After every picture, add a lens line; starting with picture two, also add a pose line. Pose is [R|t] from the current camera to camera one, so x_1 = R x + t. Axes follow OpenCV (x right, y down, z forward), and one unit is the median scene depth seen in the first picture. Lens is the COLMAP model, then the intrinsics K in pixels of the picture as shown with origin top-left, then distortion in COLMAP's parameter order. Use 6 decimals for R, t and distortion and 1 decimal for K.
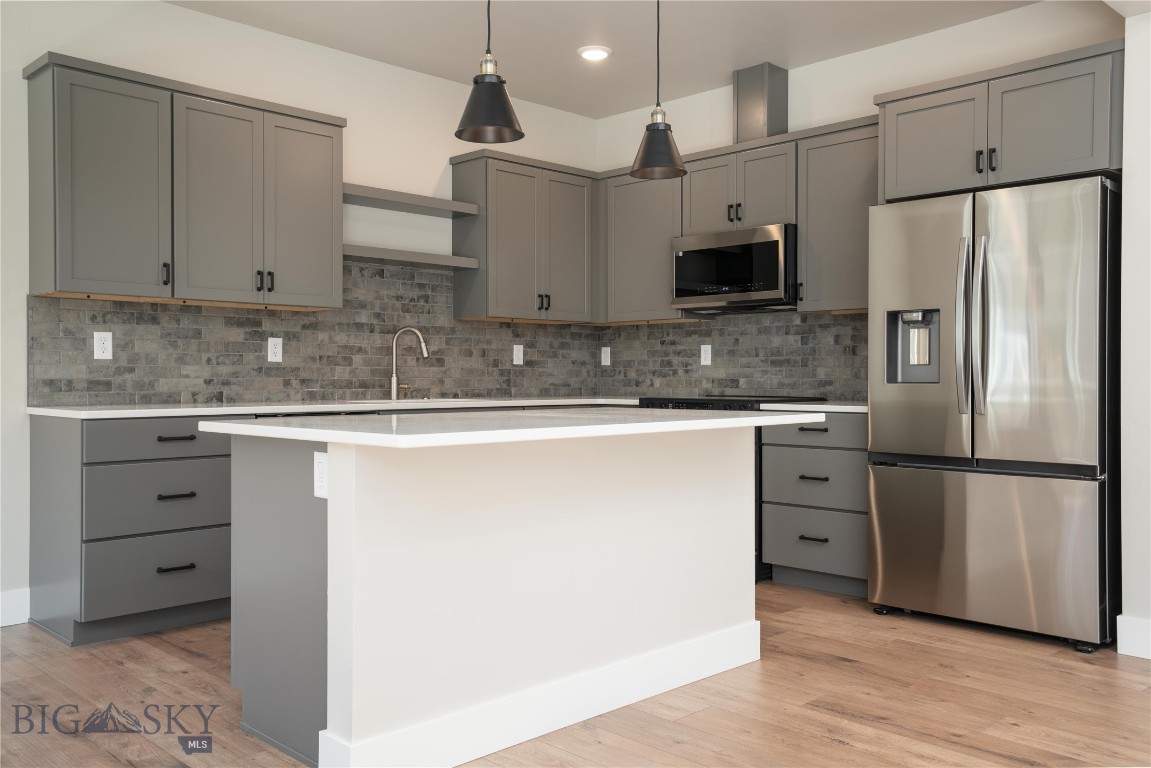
lens RADIAL K [[959.5, 0, 577.7], [0, 959.5, 383.9], [0, 0, 1]] dist [0.014829, 0.021806]
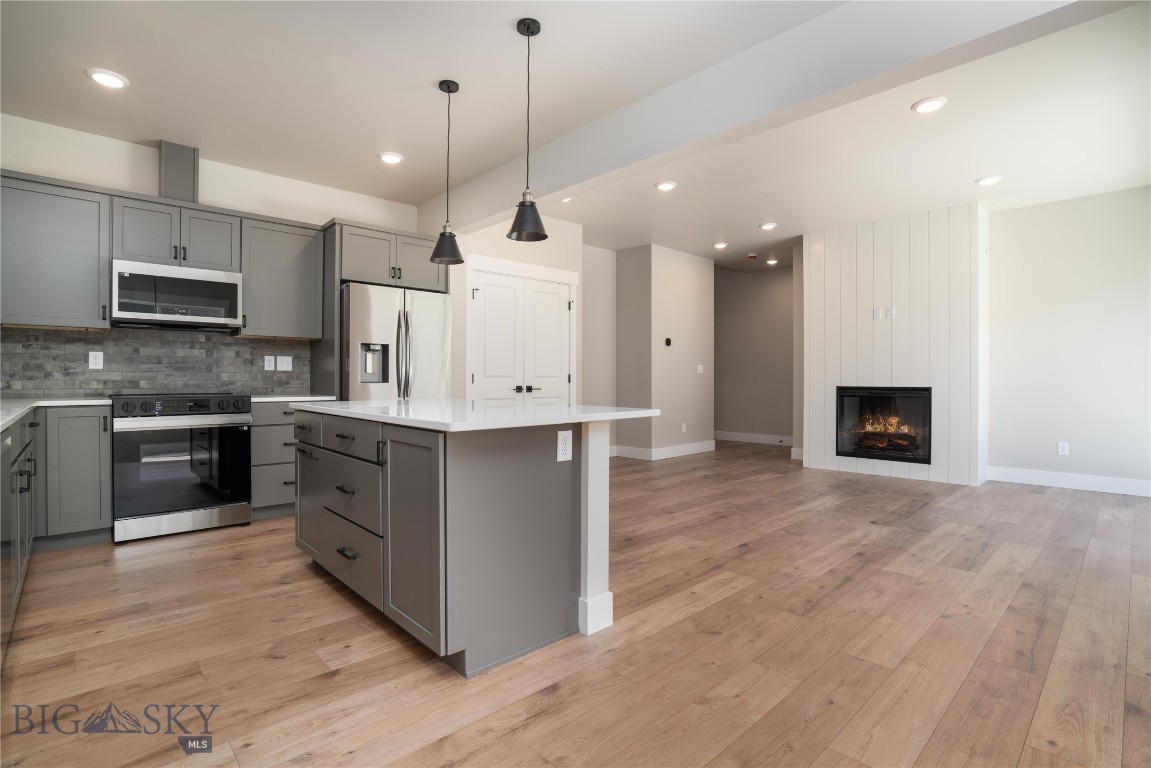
lens RADIAL K [[535.4, 0, 563.9], [0, 535.4, 378.8], [0, 0, 1]] dist [-0.020521, 0.000139]
pose [[0.065381, -0.002026, 0.997858, -0.494805], [0.005274, 0.999985, 0.001685, -0.006303], [-0.997846, 0.005153, 0.065391, 0.416035]]
